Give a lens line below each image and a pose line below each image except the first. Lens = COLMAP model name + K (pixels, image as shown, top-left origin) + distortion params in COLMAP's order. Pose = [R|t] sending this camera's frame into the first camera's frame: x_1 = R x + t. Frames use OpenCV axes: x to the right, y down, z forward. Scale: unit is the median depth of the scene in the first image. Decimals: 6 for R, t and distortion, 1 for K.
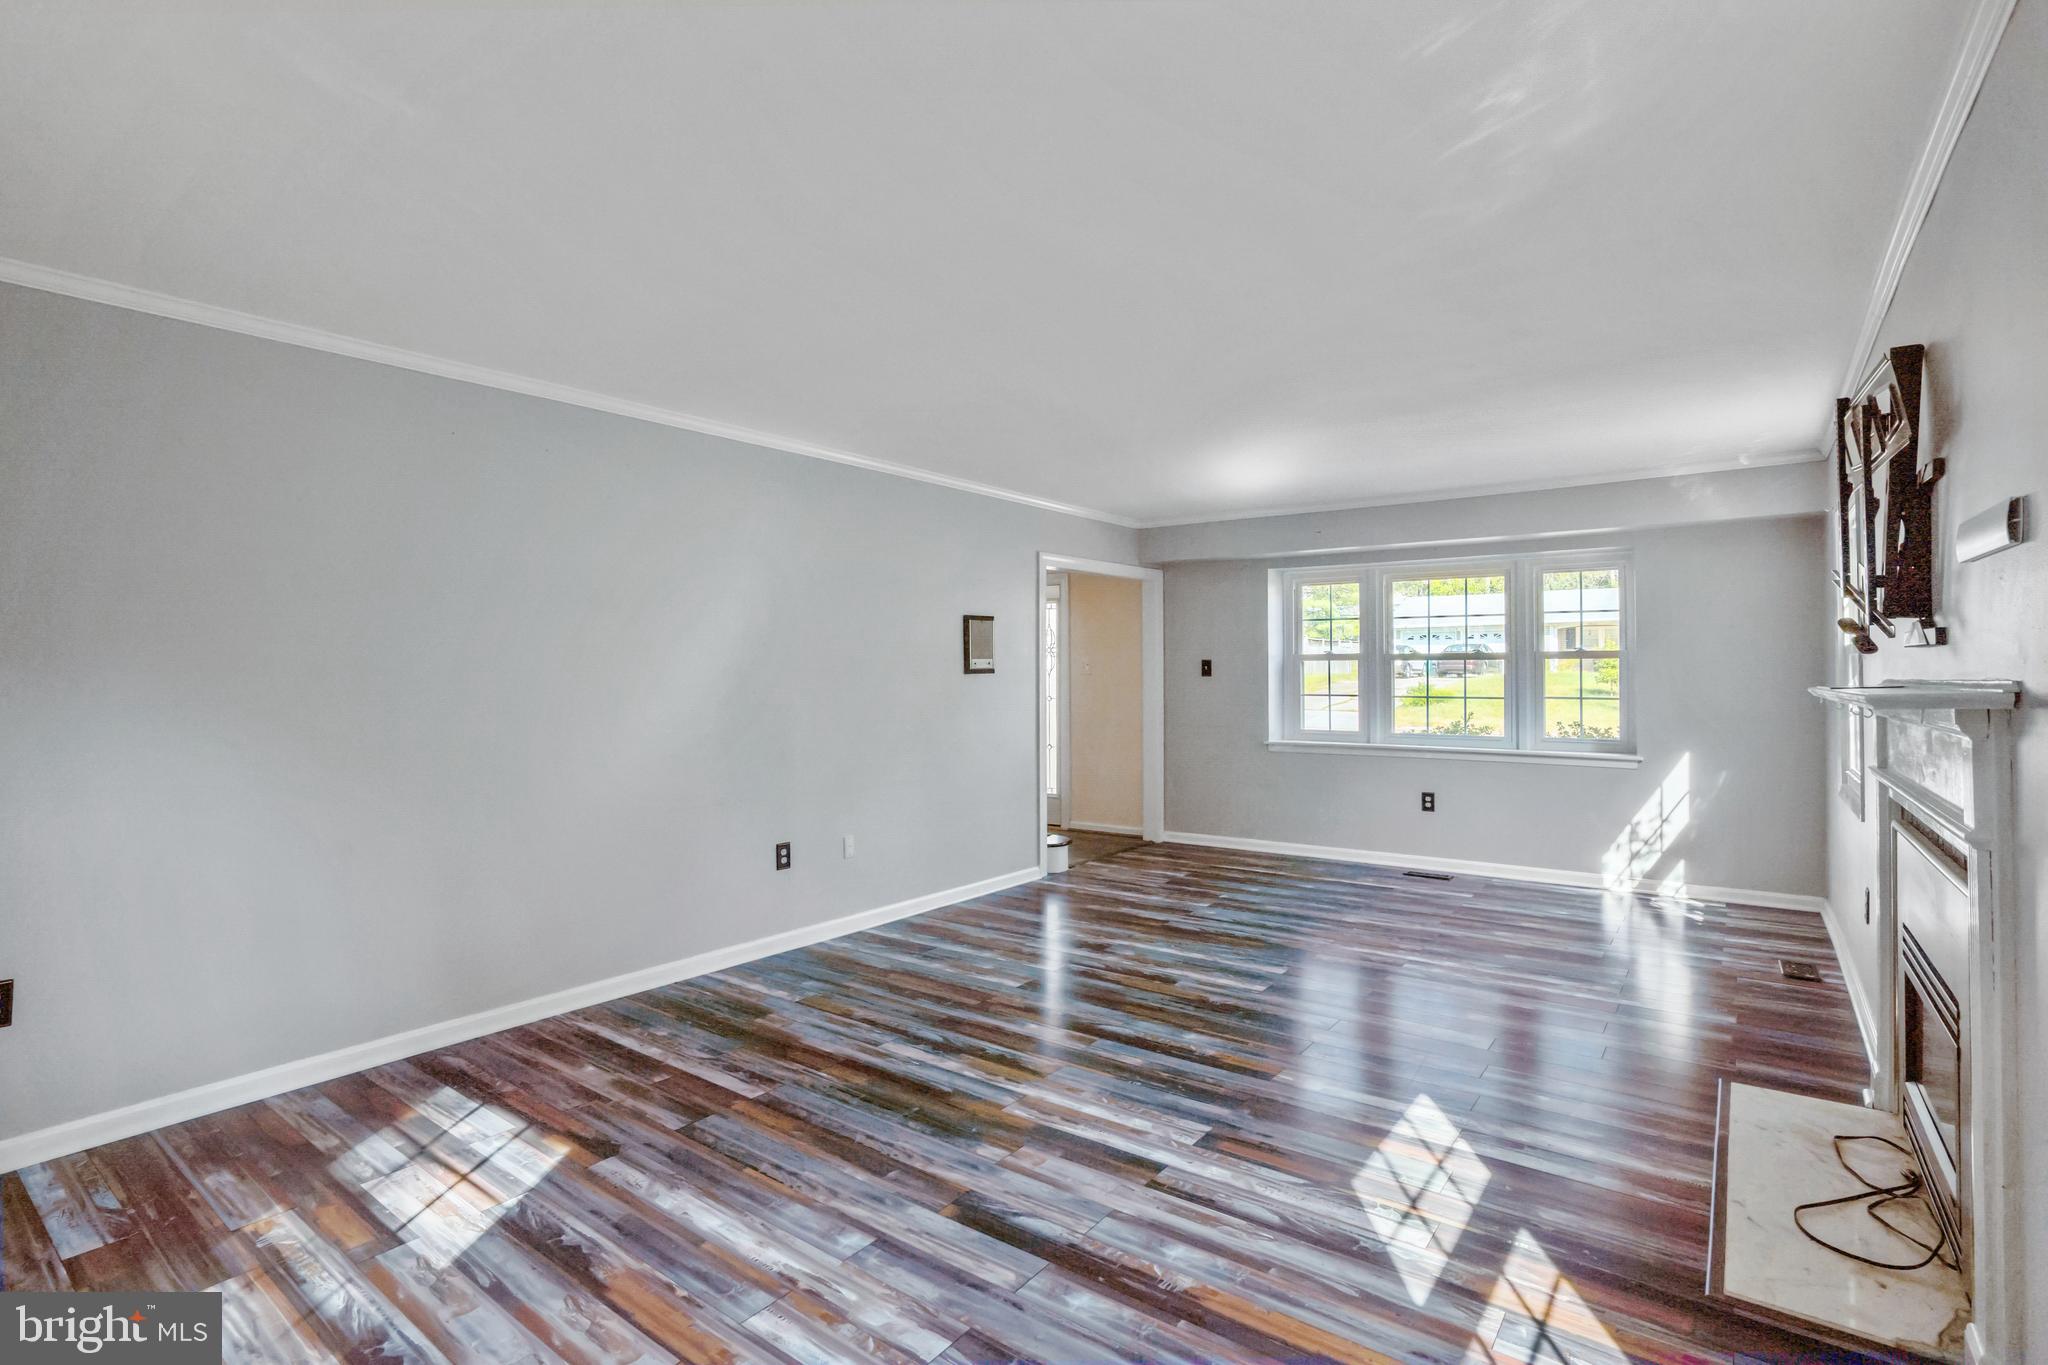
lens RADIAL K [[984.4, 0, 1001.0], [0, 984.4, 677.5], [0, 0, 1]] dist [-0.057910, 0.025752]
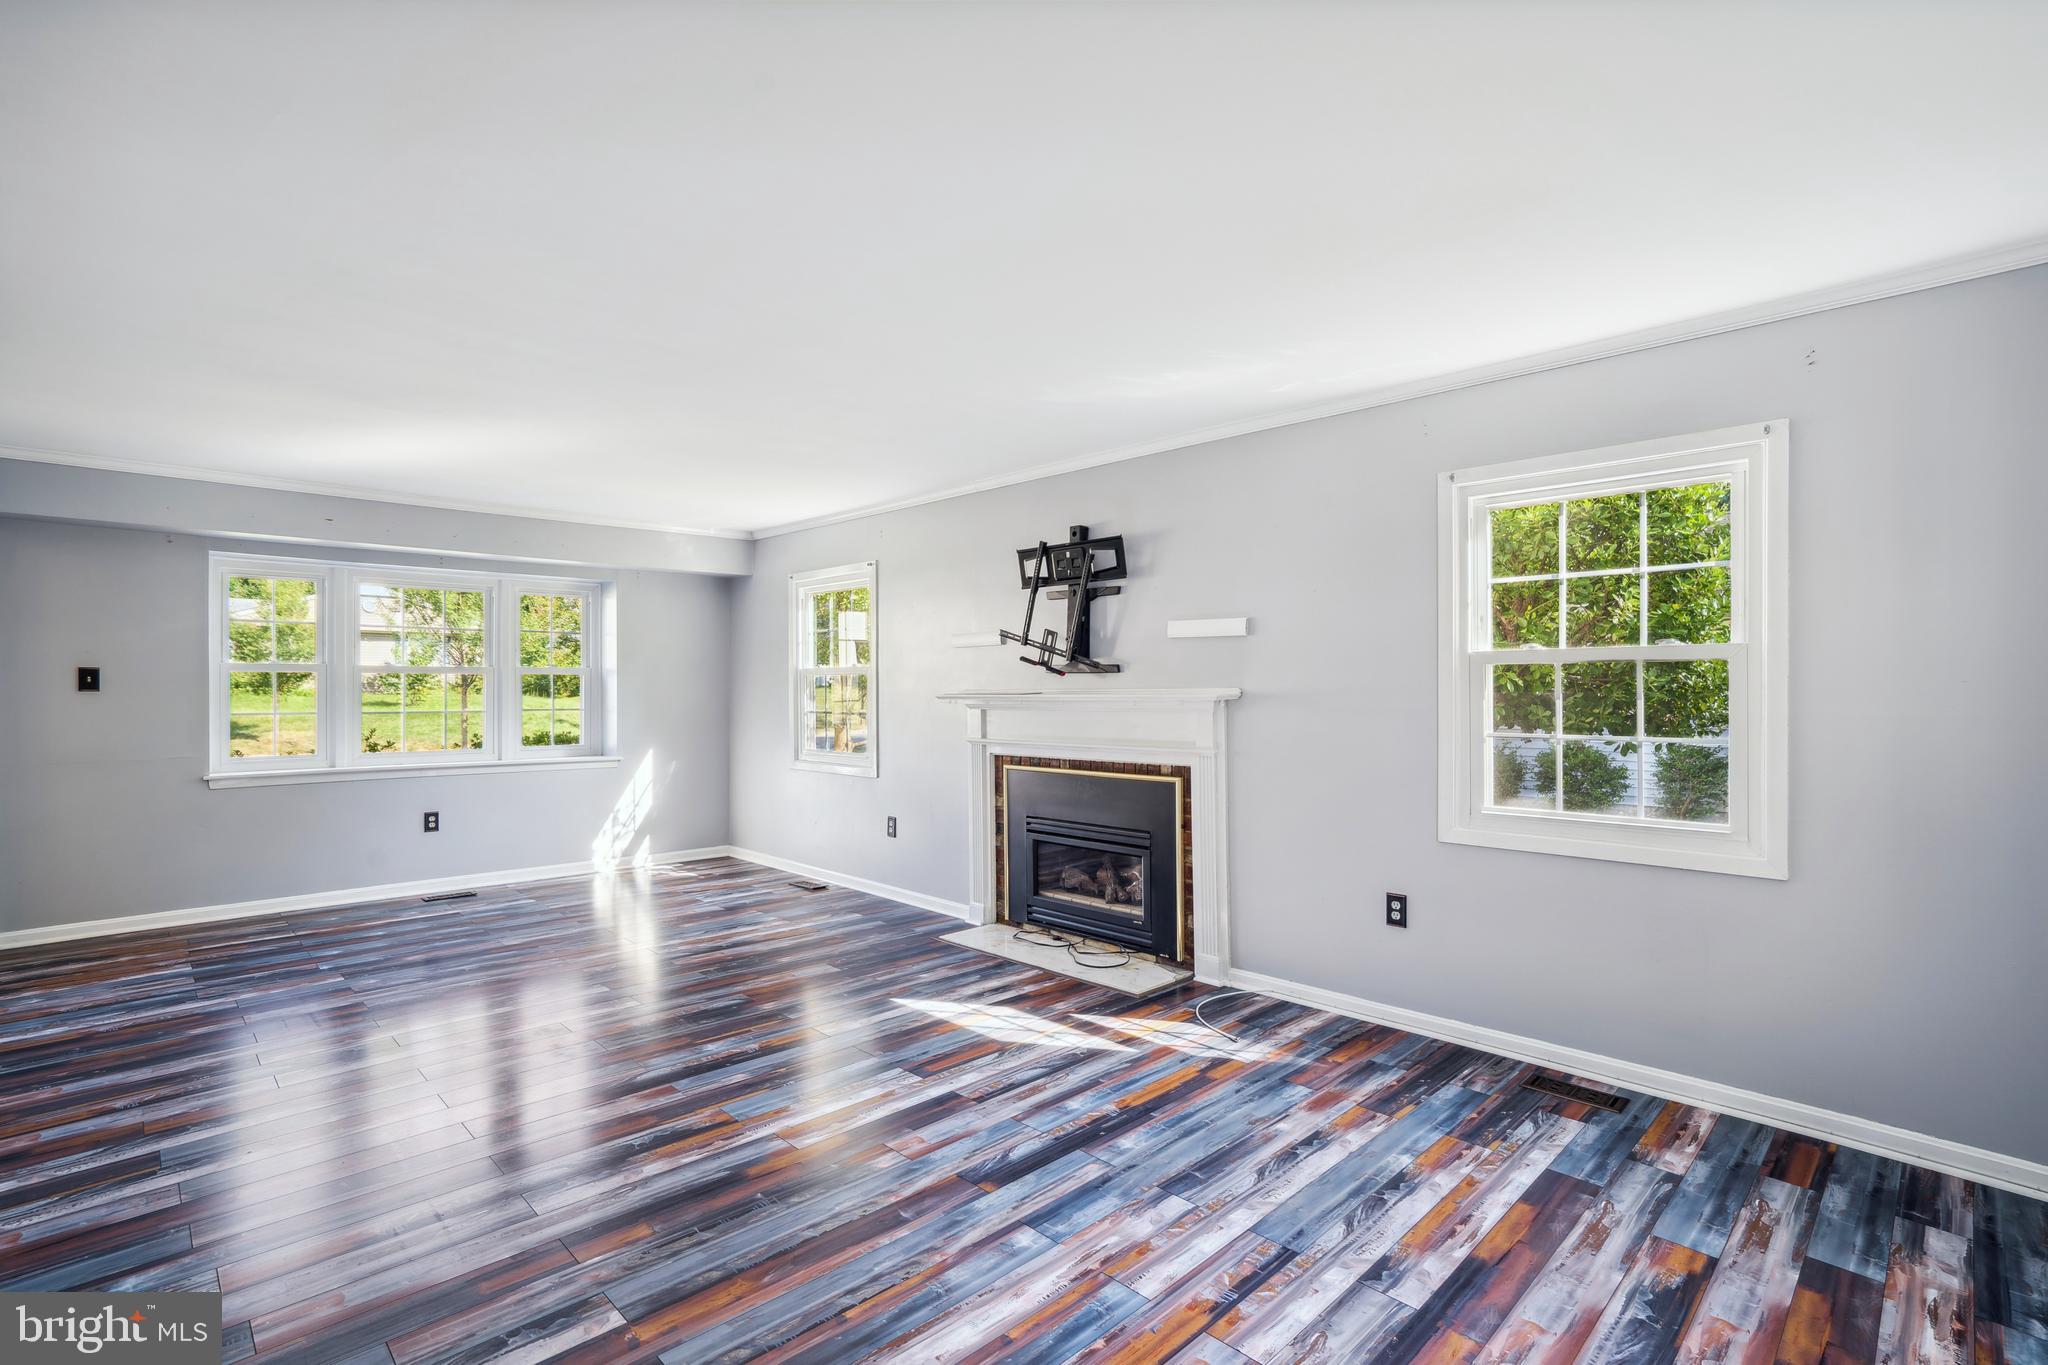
lens RADIAL K [[984.4, 0, 1001.0], [0, 984.4, 677.5], [0, 0, 1]] dist [-0.057910, 0.025752]
pose [[0.144086, 0.012065, 0.989492, -1.014380], [0.008326, 0.999876, -0.013404, 0.011011], [-0.989530, 0.010169, 0.143968, 0.765226]]
